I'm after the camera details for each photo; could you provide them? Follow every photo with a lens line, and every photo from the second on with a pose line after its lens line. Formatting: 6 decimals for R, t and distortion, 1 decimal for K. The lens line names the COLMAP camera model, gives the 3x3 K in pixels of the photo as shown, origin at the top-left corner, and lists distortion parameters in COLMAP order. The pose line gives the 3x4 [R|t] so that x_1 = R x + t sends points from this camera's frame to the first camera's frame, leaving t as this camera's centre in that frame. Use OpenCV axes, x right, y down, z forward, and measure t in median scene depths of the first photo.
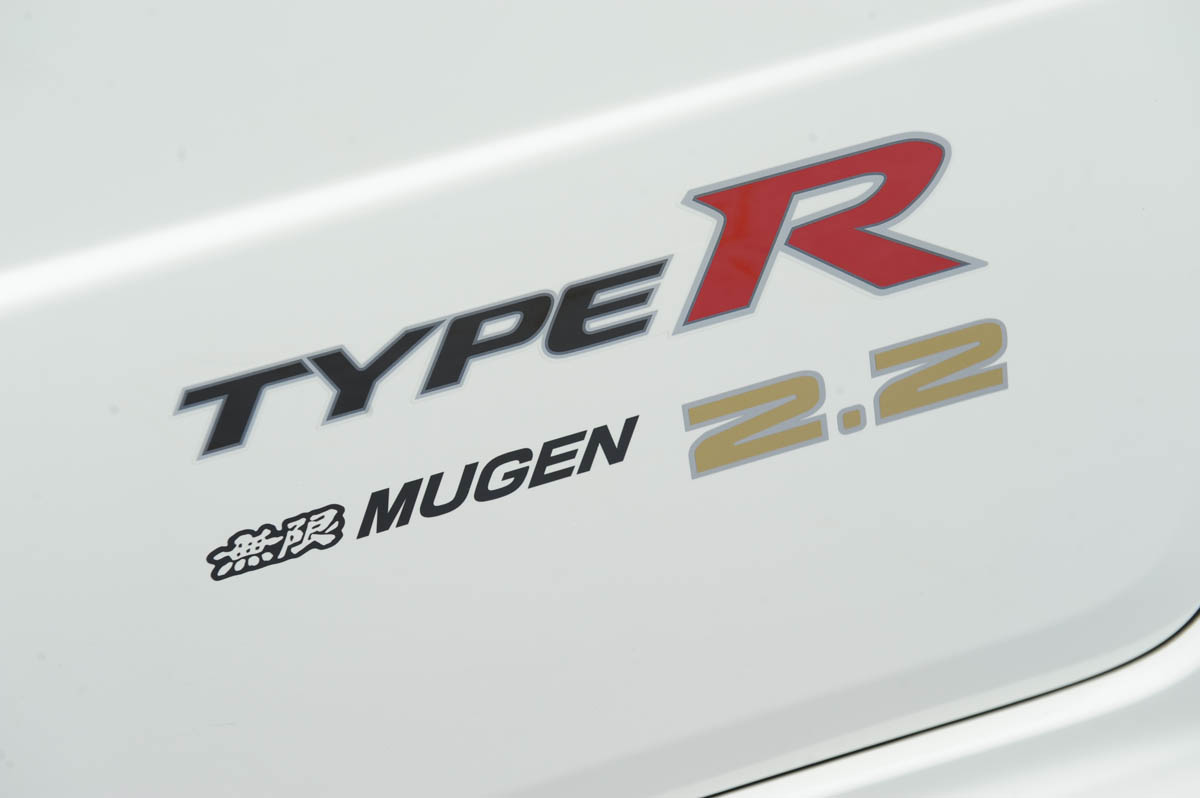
lens RADIAL K [[2419.3, 0, 600.0], [0, 2419.3, 399.1], [0, 0, 1]] dist [0.009519, 0.000000]
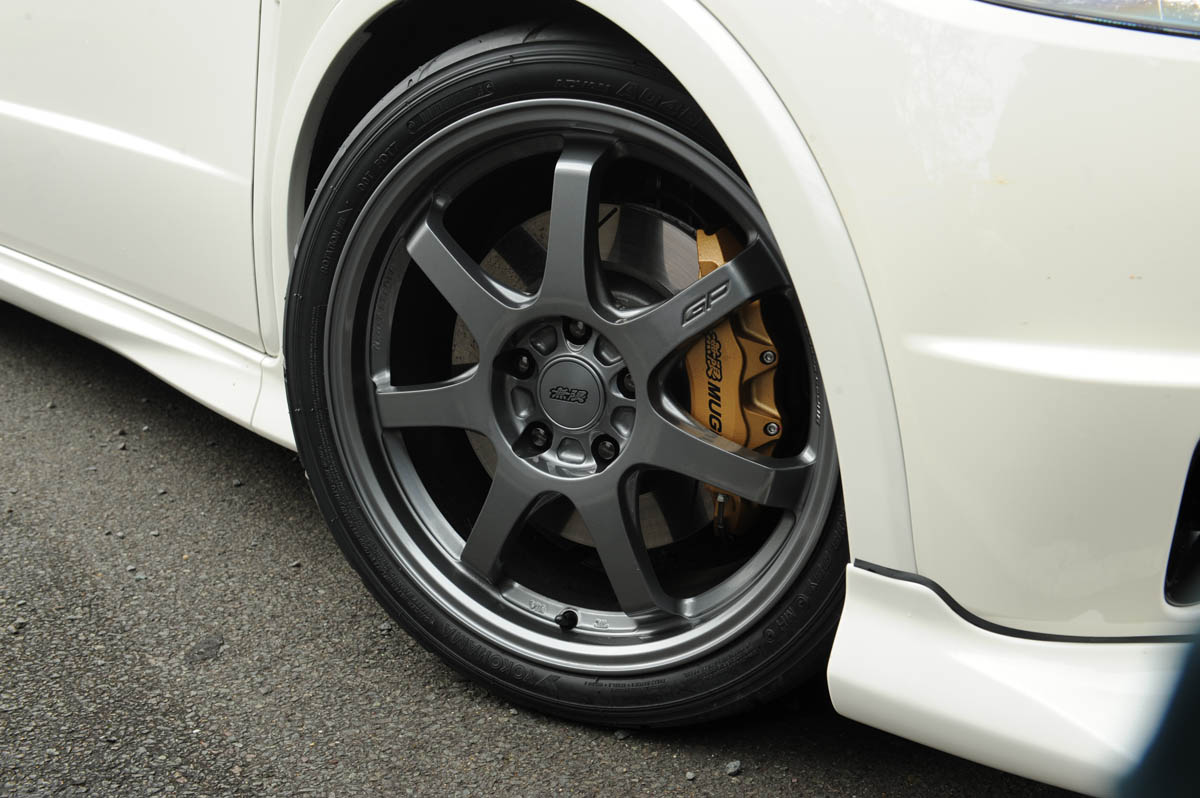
lens RADIAL K [[1381.4, 0, 599.9], [0, 1381.4, 399.0], [0, 0, 1]] dist [0.000283, 0.000000]
pose [[-0.224494, 0.970864, -0.083813, 0.090174], [-0.967804, -0.212084, 0.135558, -0.047925], [0.113833, 0.111547, 0.987218, -0.679917]]
